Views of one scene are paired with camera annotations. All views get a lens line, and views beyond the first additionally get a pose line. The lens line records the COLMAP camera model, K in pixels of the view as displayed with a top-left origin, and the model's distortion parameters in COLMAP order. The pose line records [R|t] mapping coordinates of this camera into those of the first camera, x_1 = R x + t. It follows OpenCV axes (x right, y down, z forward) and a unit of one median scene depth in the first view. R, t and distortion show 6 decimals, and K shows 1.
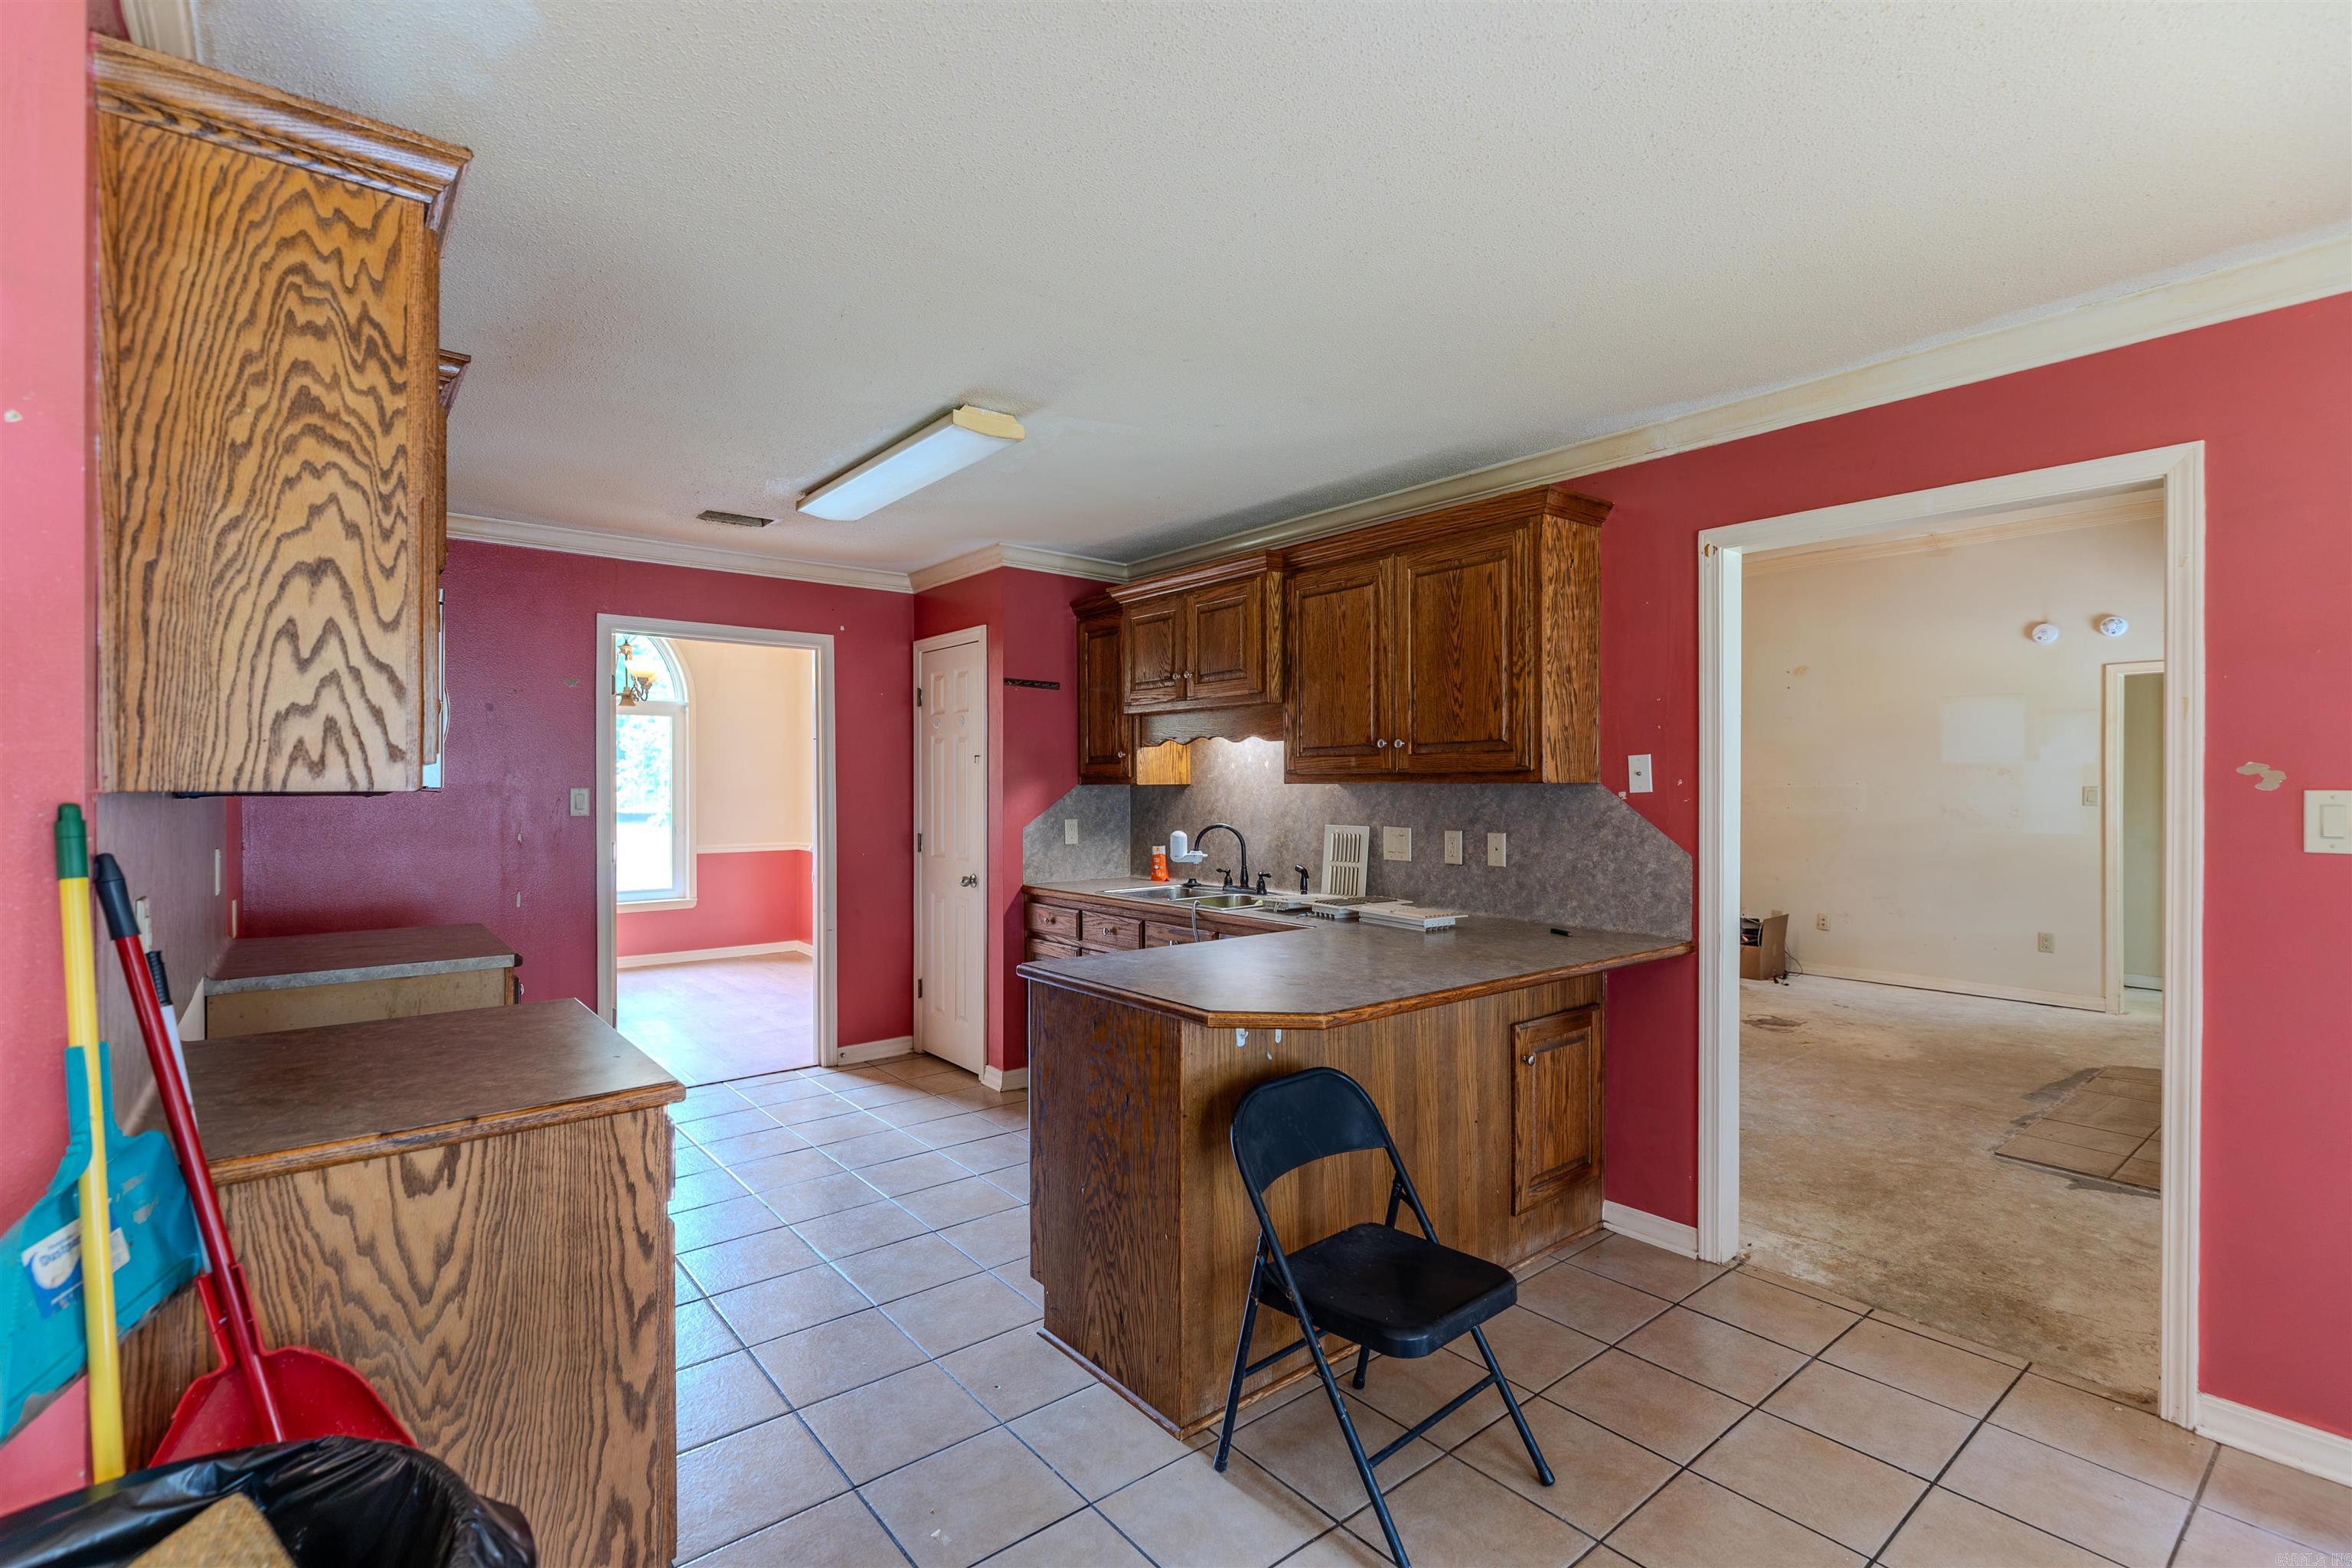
lens RADIAL K [[1067.2, 0, 1182.7], [0, 1067.2, 788.3], [0, 0, 1]] dist [0.000237, -0.000505]
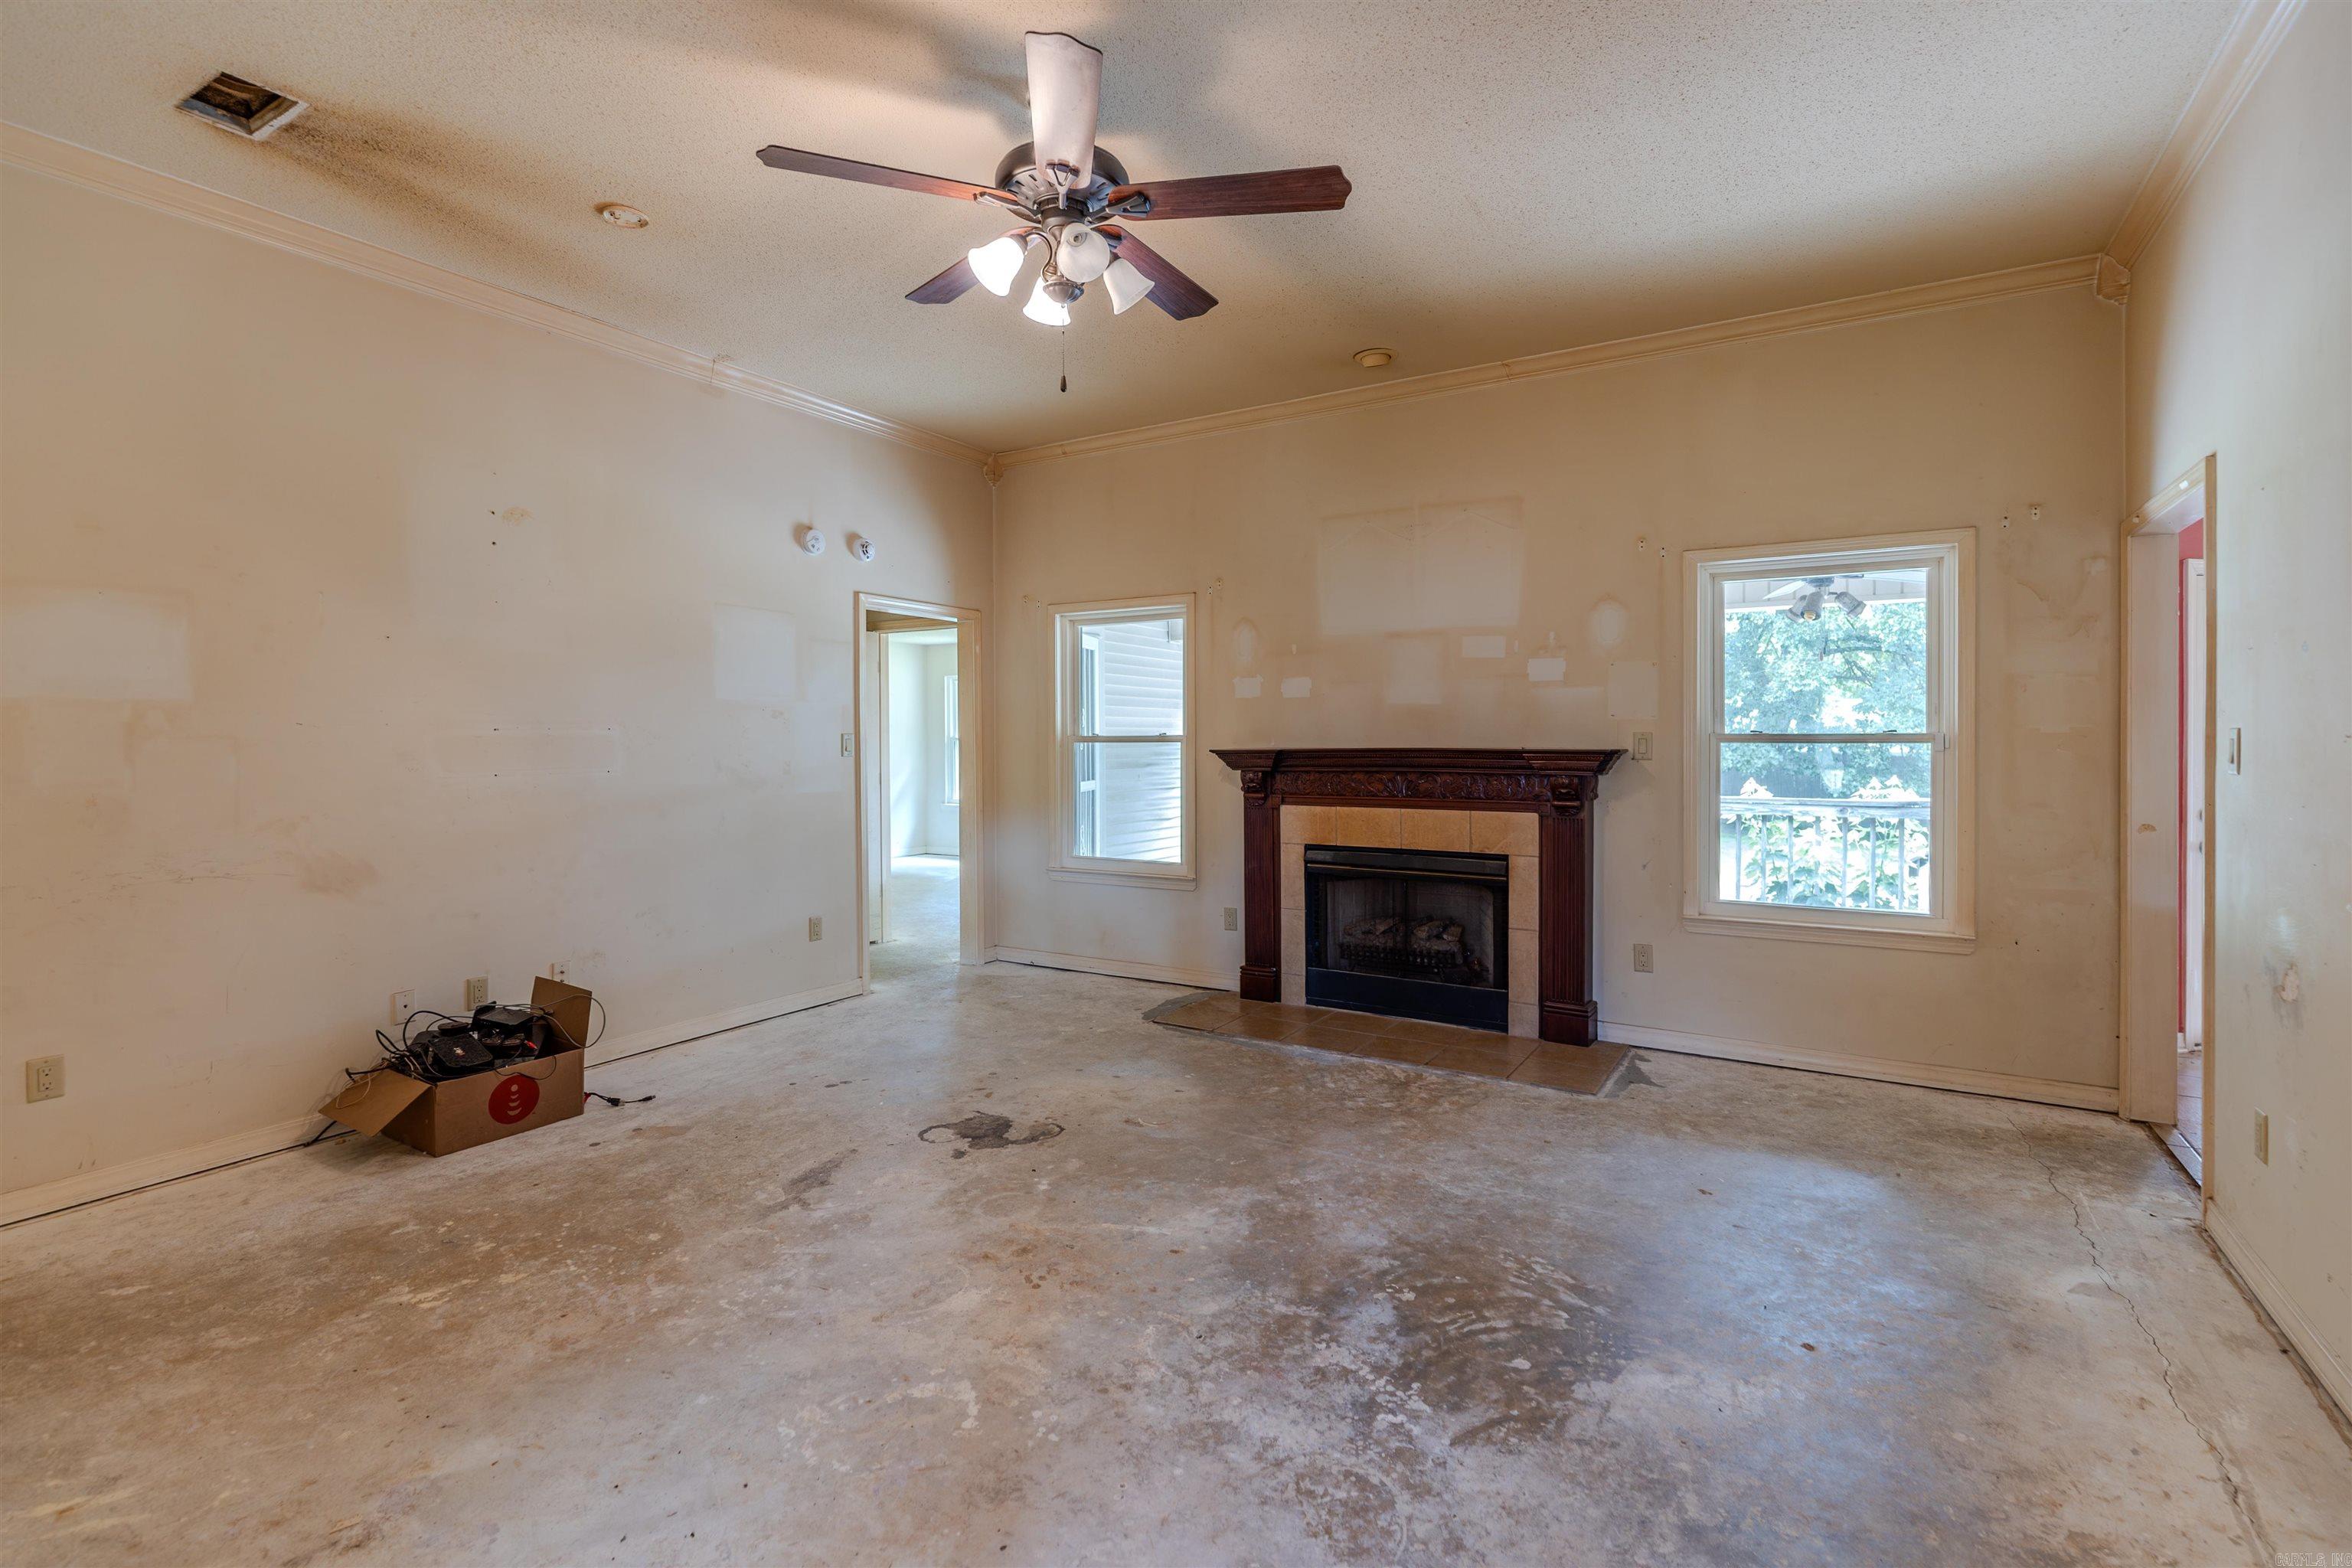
lens RADIAL K [[1085.8, 0, 1176.0], [0, 1085.8, 744.1], [0, 0, 1]] dist [0.004029, -0.000500]
pose [[-0.317851, -0.003372, 0.948135, -0.077634], [0.007574, 0.999953, 0.006095, 0.007333], [-0.948110, 0.009118, -0.317811, 1.782330]]
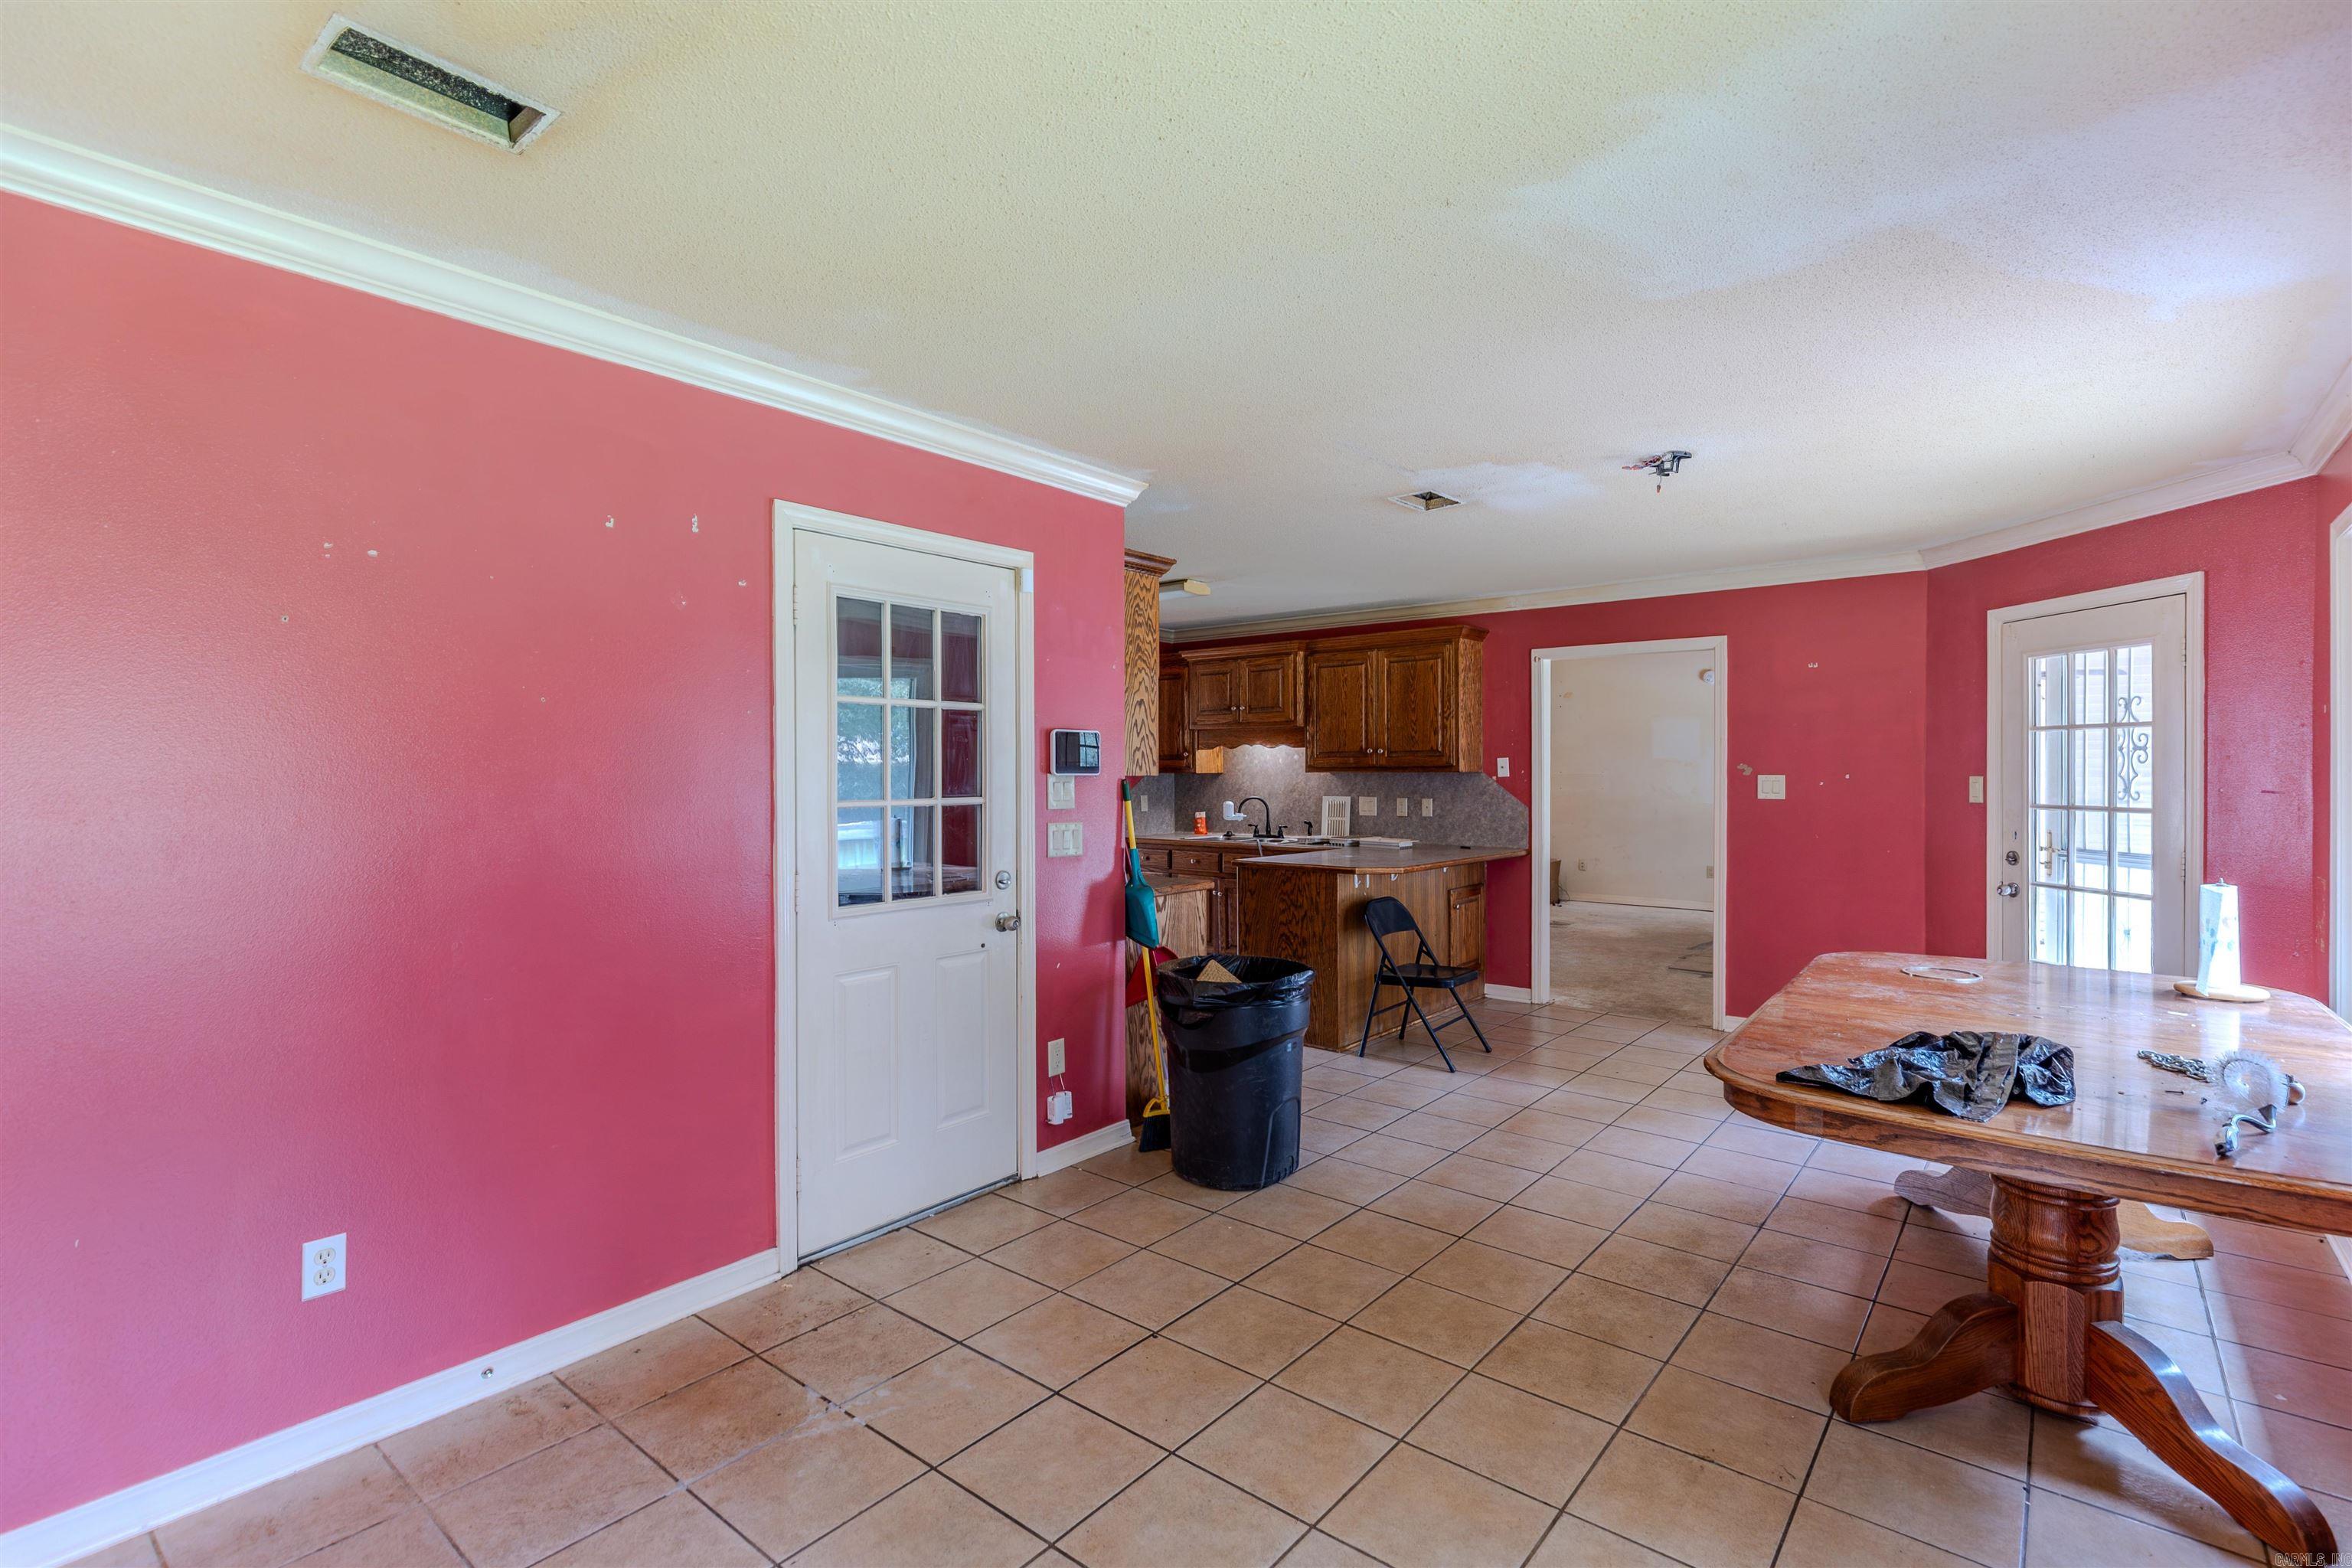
lens RADIAL K [[1084.6, 0, 1181.0], [0, 1084.6, 781.5], [0, 0, 1]] dist [0.002685, 0.000447]
pose [[0.981847, -0.002655, 0.189655, -0.492358], [0.001728, 0.999986, 0.005055, 0.001344], [-0.189665, -0.004636, 0.981838, -0.788889]]
